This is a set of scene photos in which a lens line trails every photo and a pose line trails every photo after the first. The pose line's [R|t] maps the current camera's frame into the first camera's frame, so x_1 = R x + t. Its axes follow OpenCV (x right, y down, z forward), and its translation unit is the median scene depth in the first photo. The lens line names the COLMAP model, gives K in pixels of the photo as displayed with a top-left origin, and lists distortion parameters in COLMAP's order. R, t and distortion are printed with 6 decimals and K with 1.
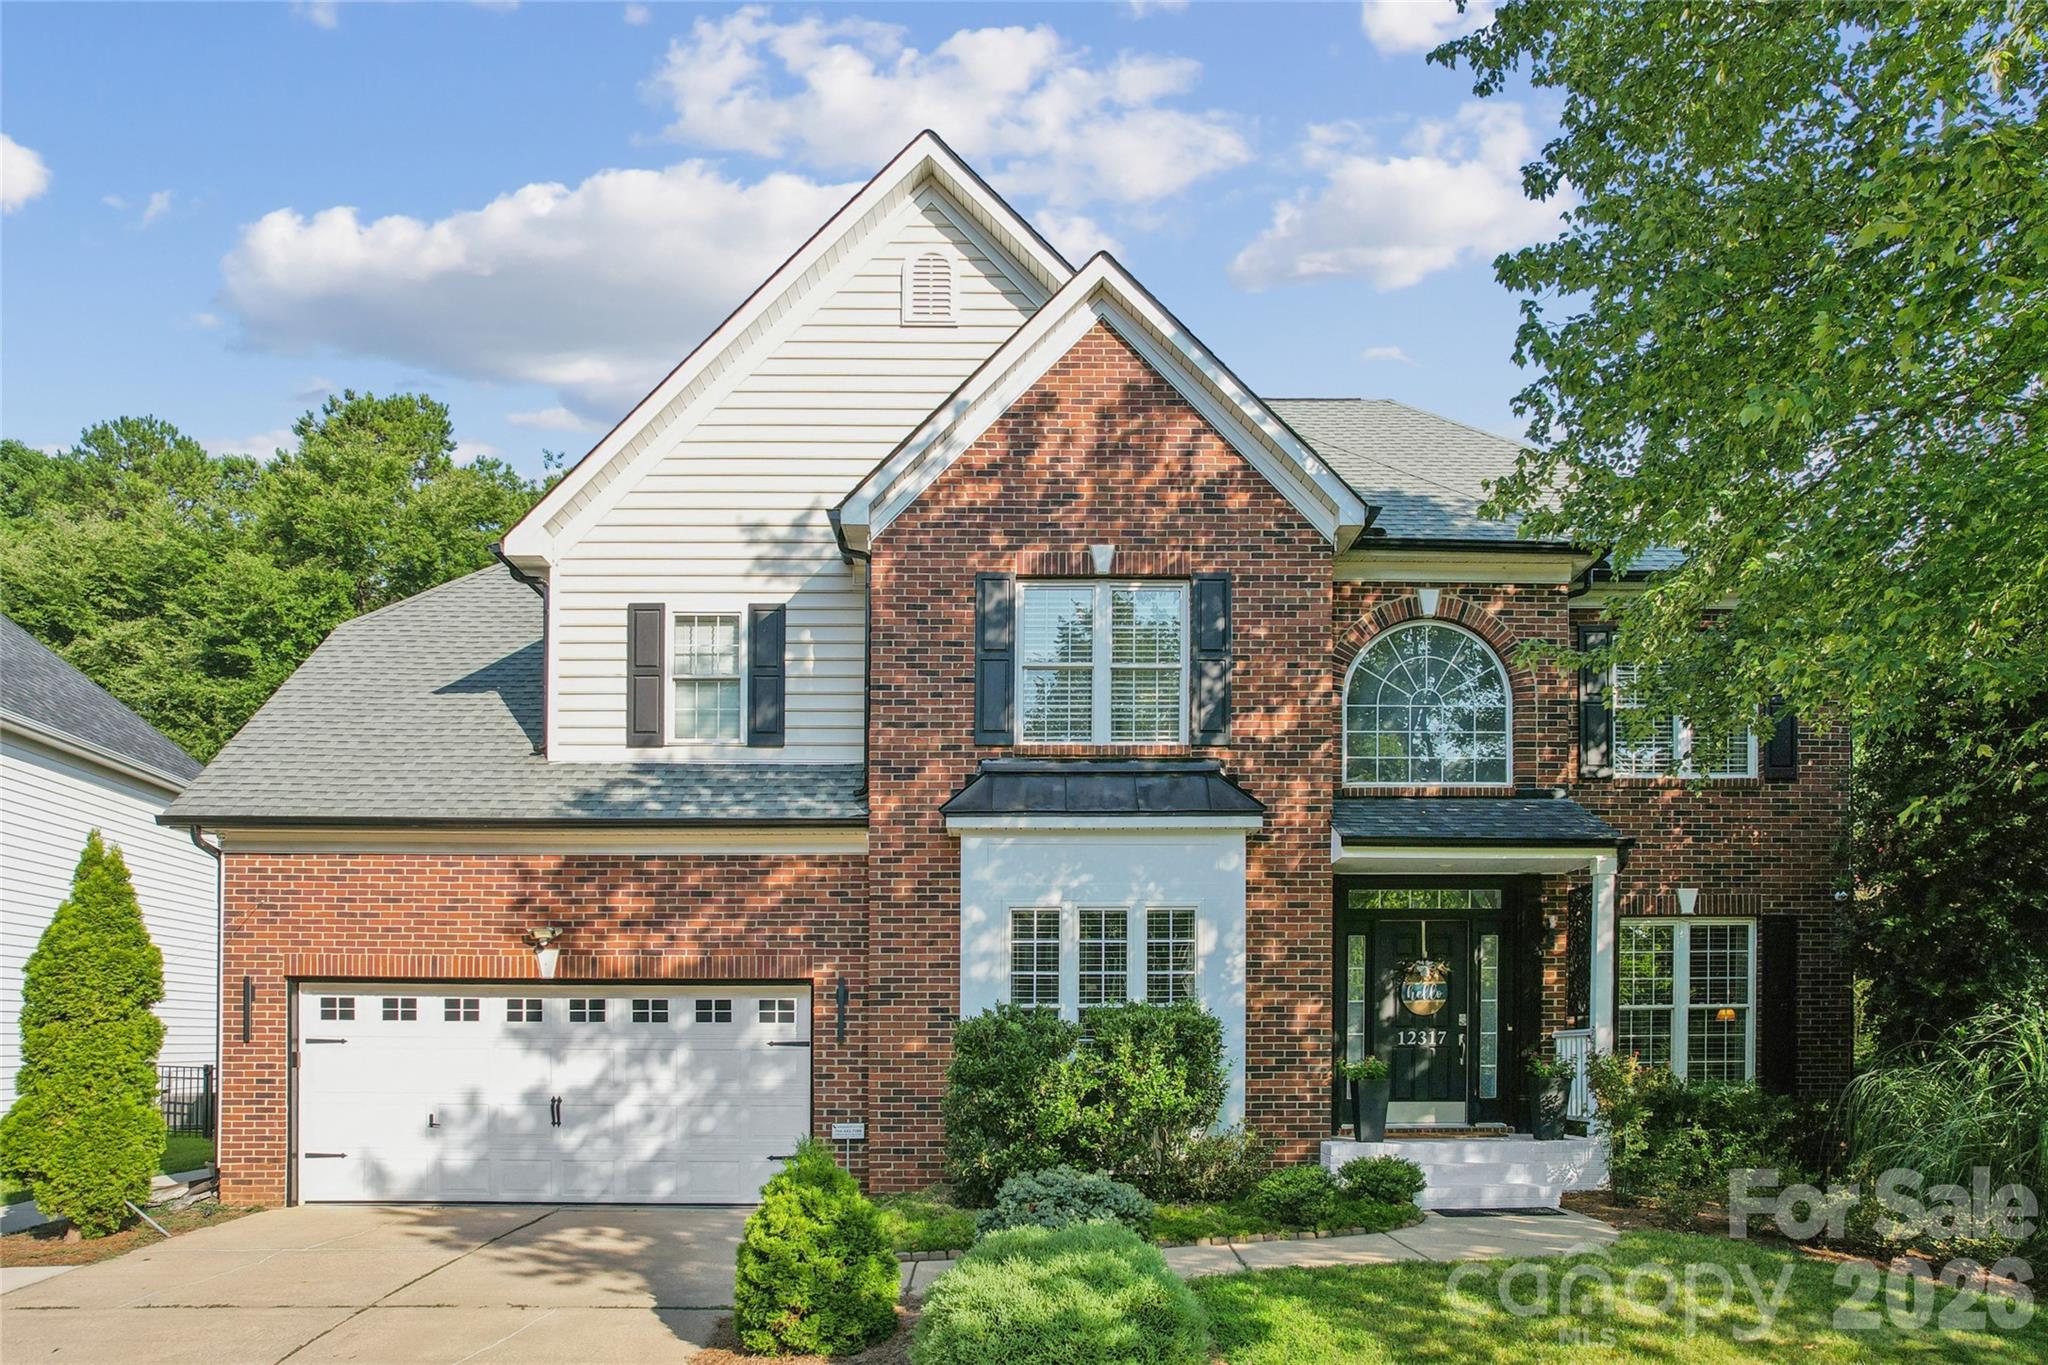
lens RADIAL K [[1303.5, 0, 795.1], [0, 1303.5, 856.8], [0, 0, 1]] dist [-0.054205, 0.012468]
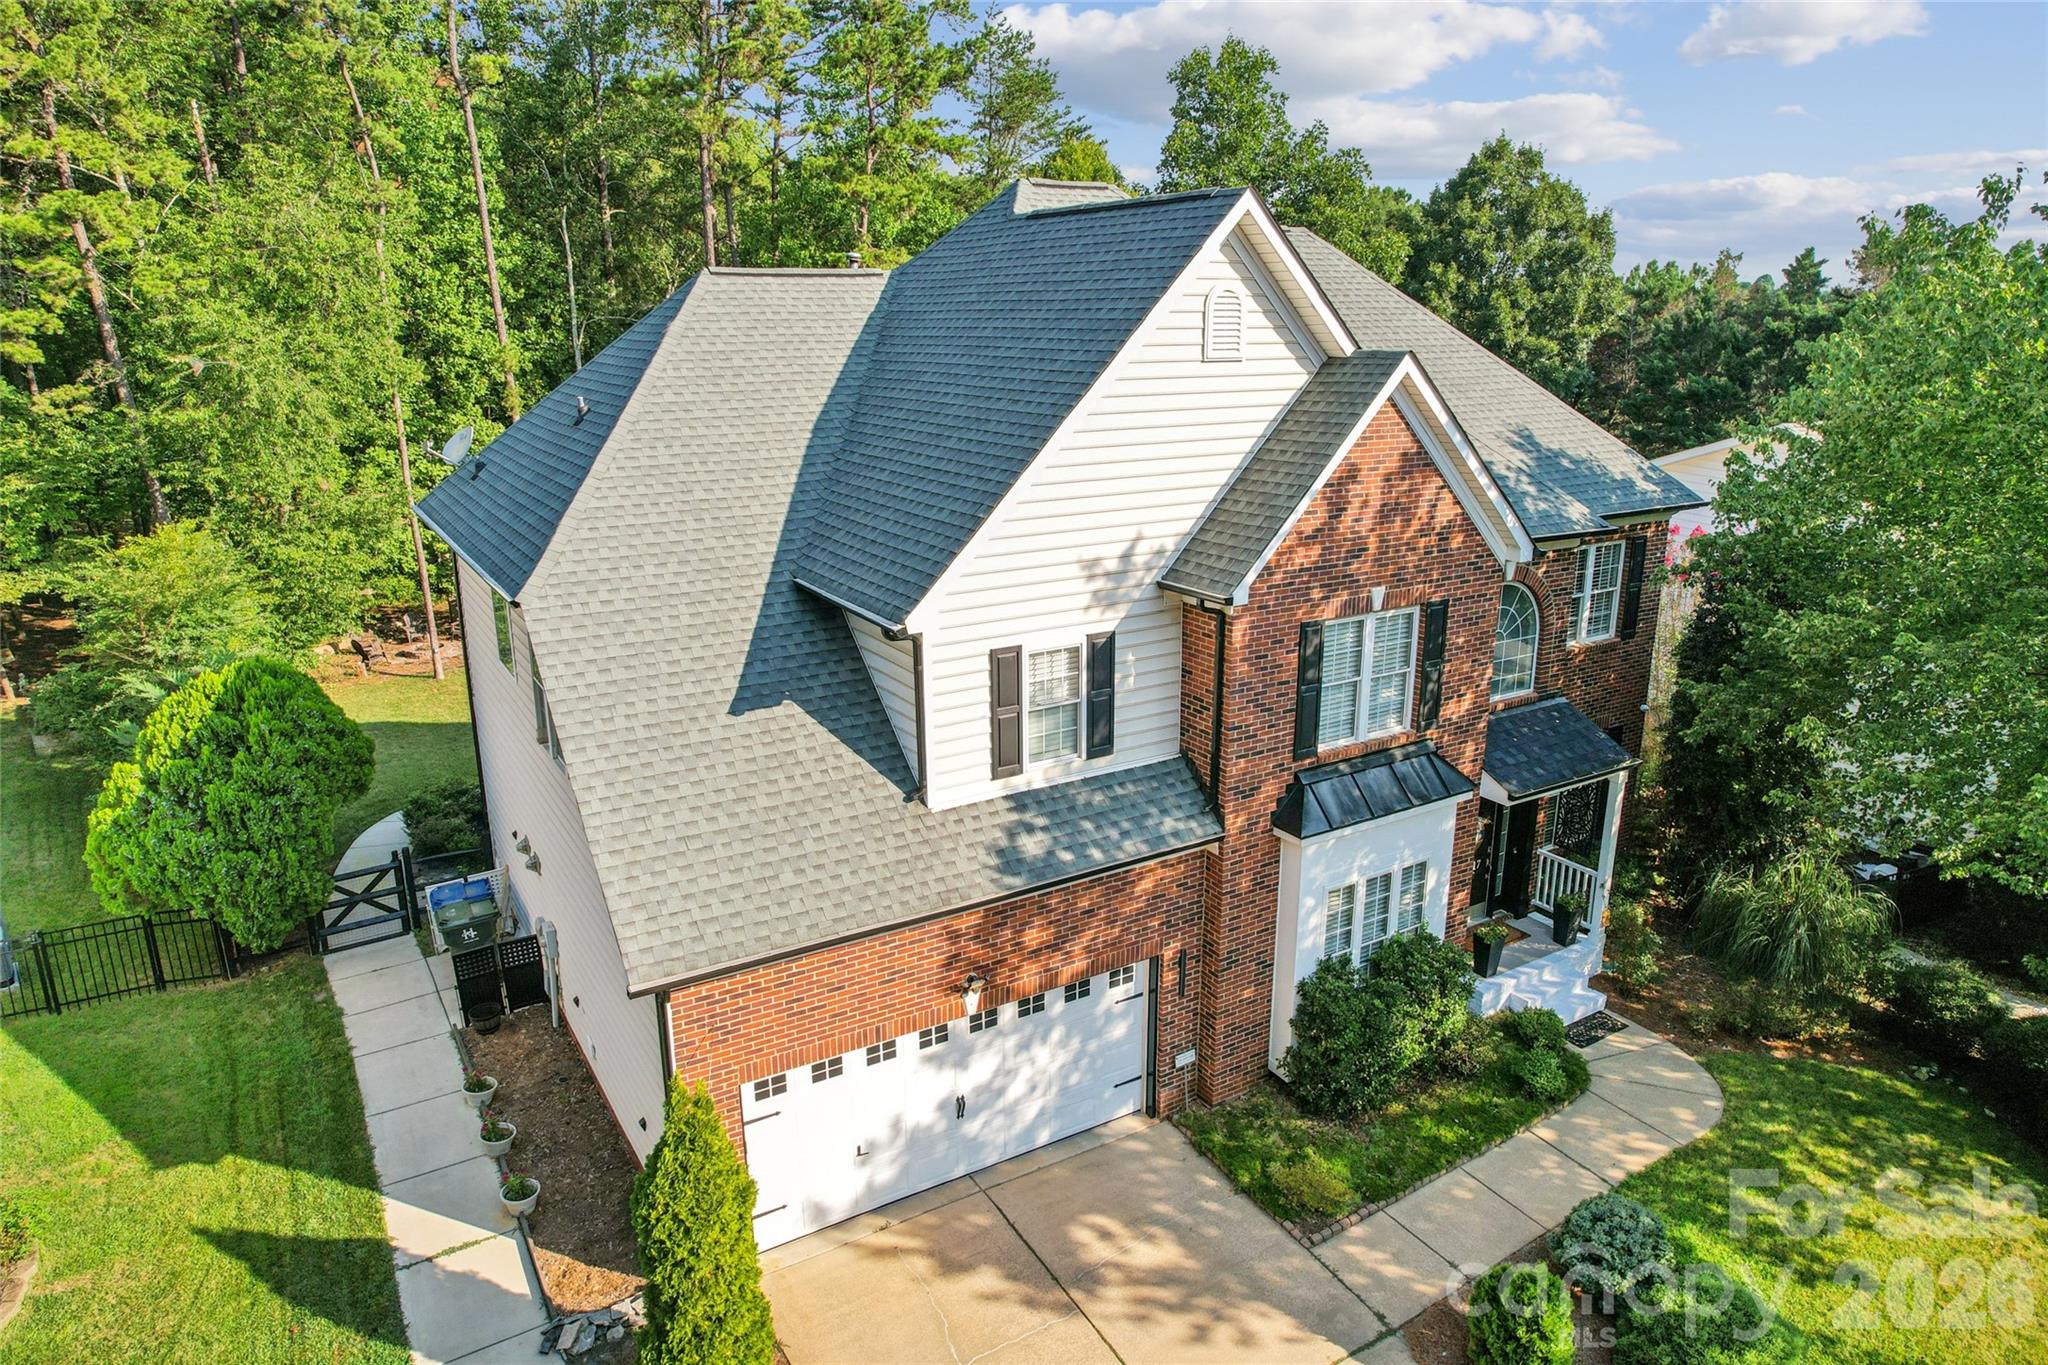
lens RADIAL K [[1303.5, 0, 1027.7], [0, 1303.5, 670.6], [0, 0, 1]] dist [-0.054205, 0.012468]
pose [[0.850096, -0.141162, 0.507355, -0.655365], [-0.003181, 0.962011, 0.272991, -0.479062], [-0.526618, -0.233682, 0.817353, 0.139652]]
